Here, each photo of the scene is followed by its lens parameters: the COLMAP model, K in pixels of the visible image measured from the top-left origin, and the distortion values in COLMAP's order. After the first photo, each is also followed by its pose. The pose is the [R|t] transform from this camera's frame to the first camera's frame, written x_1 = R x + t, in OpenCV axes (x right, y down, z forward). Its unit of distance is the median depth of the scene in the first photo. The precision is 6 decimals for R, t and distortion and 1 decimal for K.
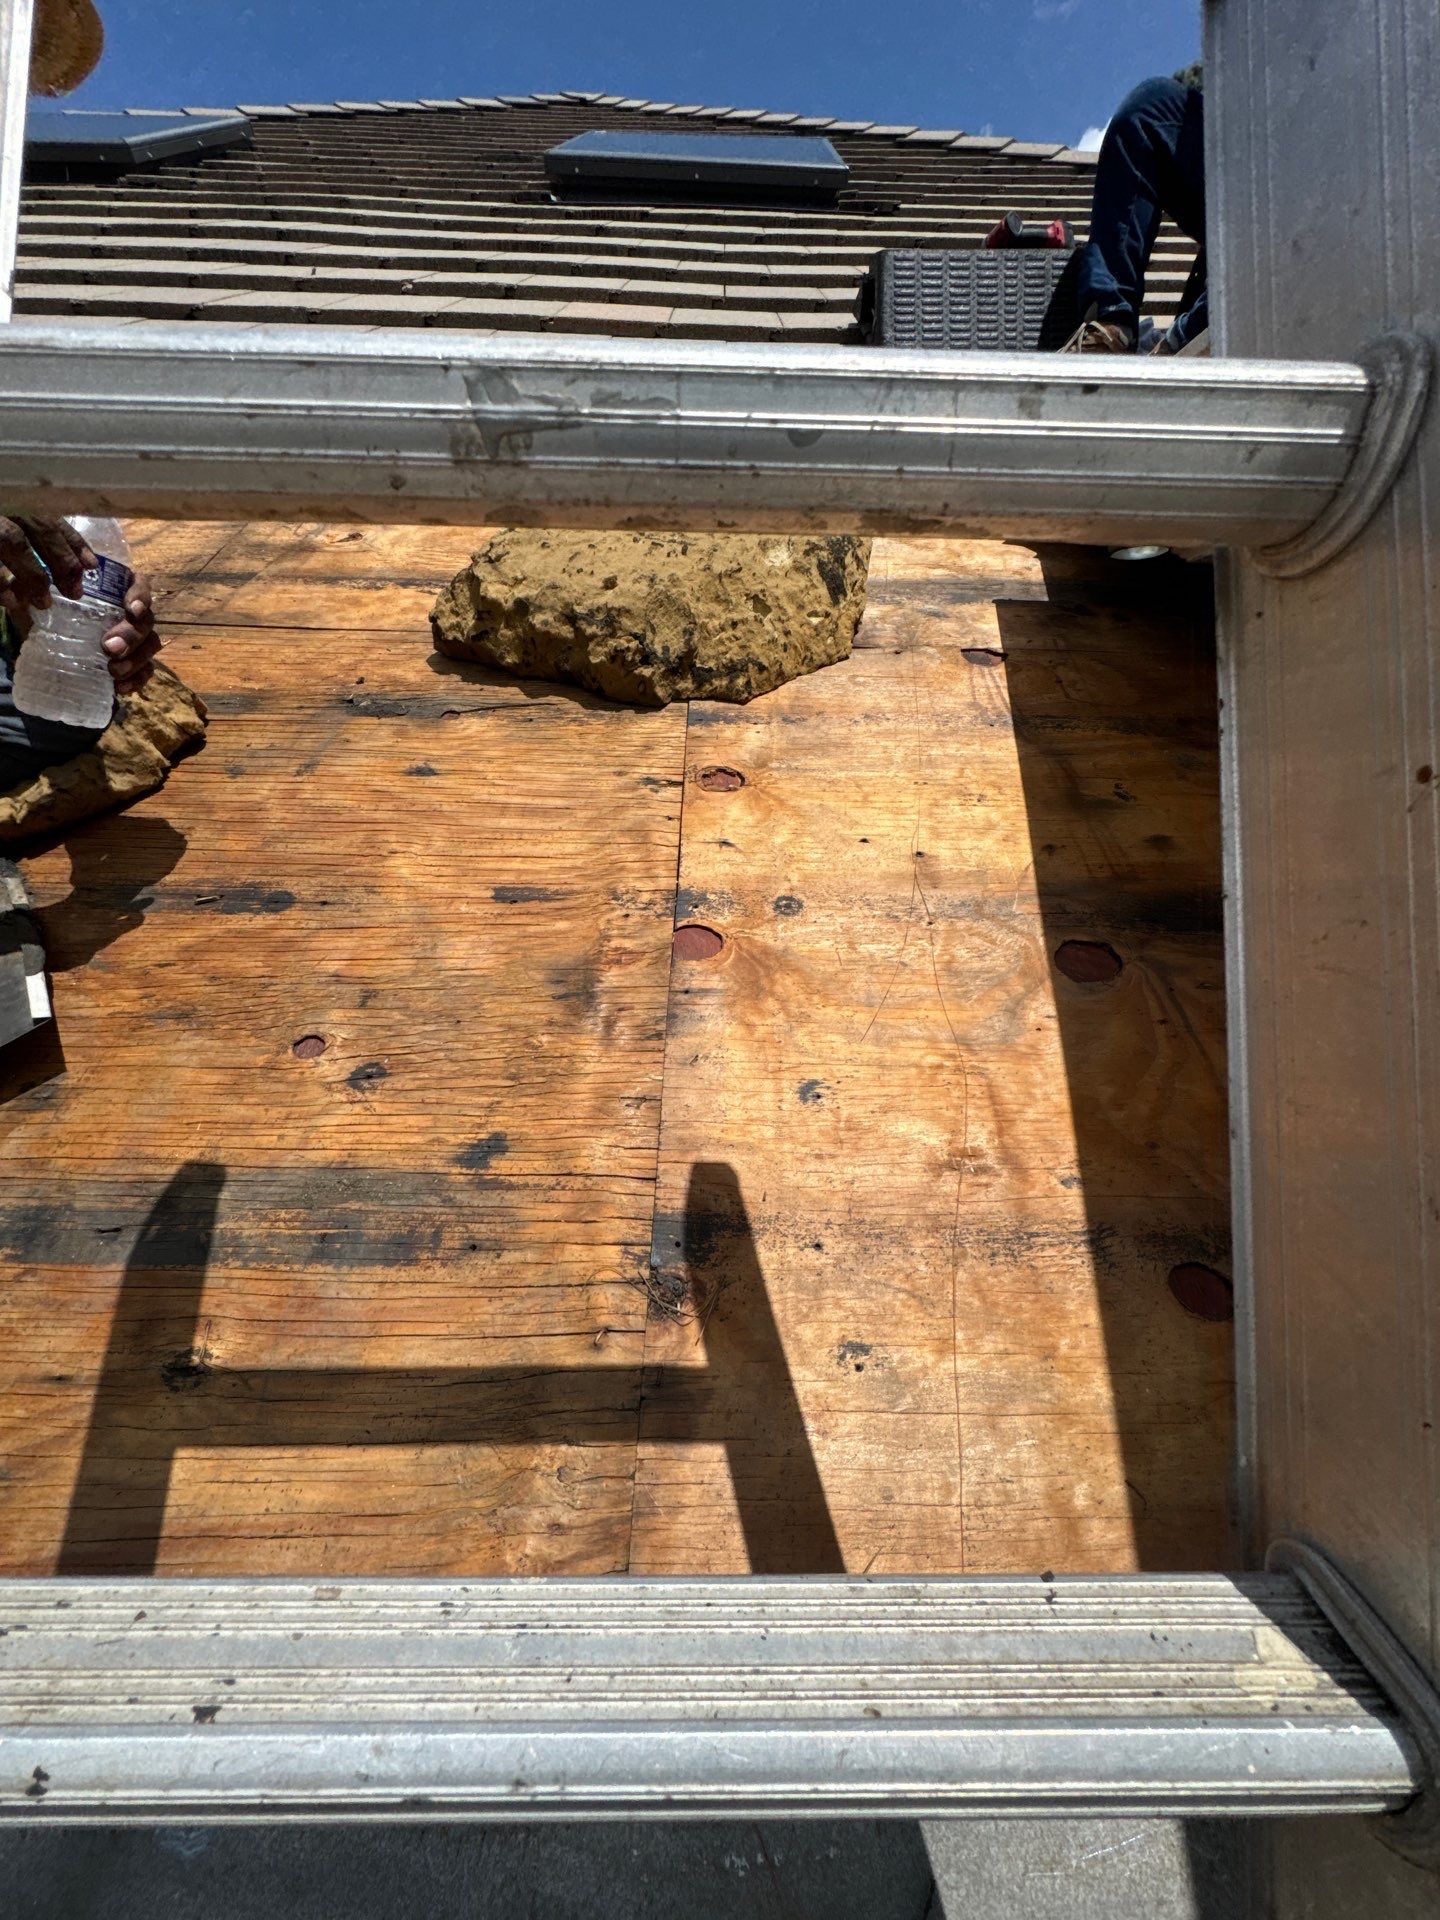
lens RADIAL K [[768.9, 0, 718.0], [0, 768.9, 969.0], [0, 0, 1]] dist [-0.003993, 0.000611]
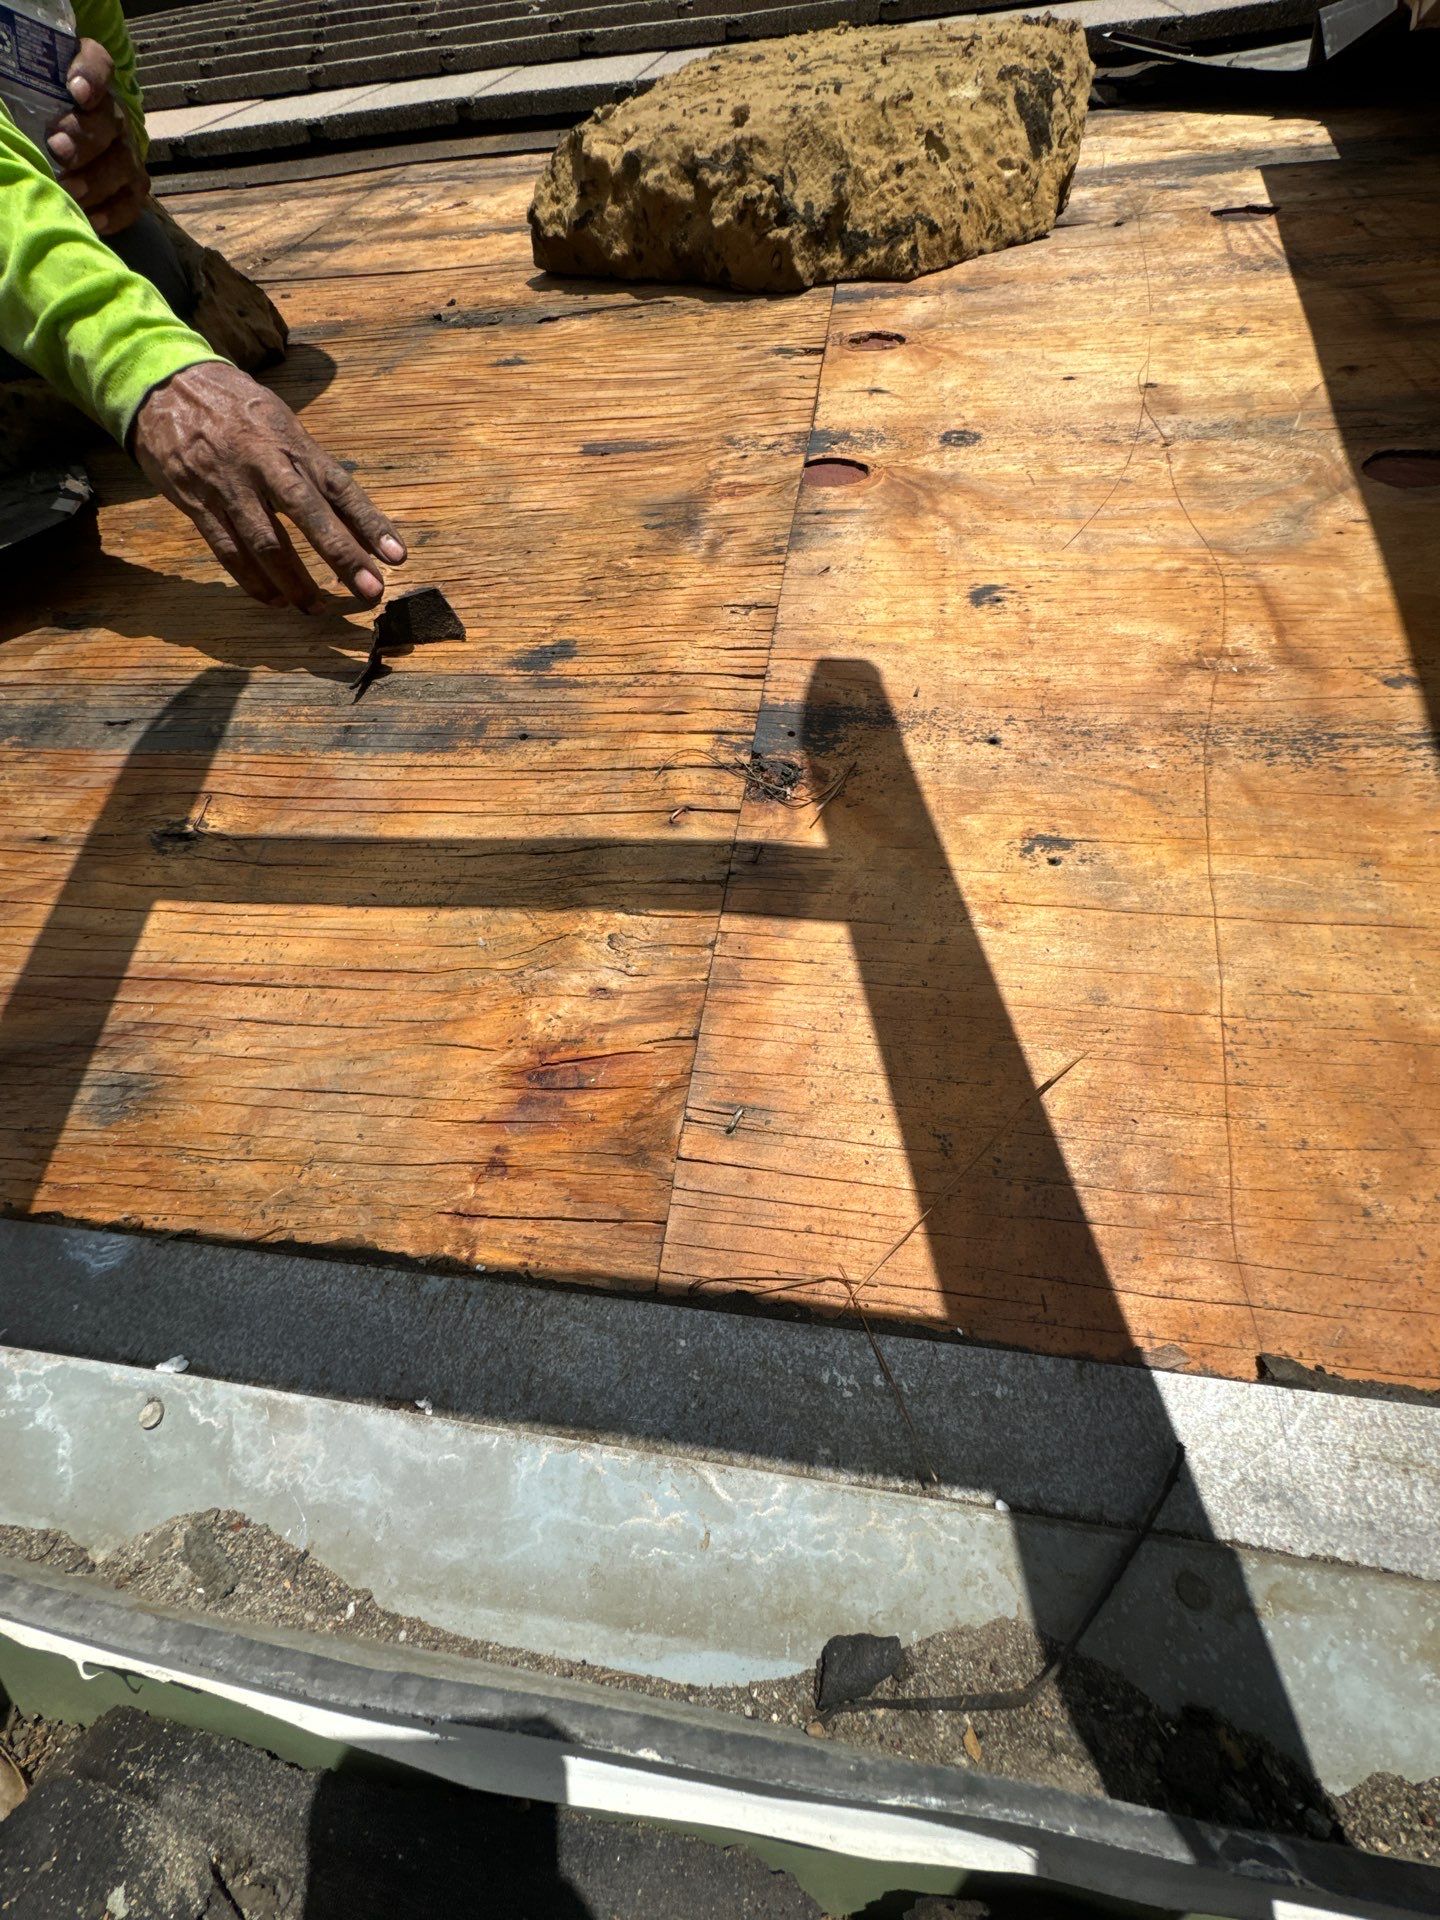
lens RADIAL K [[768.9, 0, 717.4], [0, 768.9, 964.8], [0, 0, 1]] dist [-0.003993, 0.000611]
pose [[0.984333, 0.042050, -0.171234, 0.010962], [-0.025440, 0.994855, 0.098067, 0.462377], [0.174476, -0.092174, 0.980338, 0.238419]]
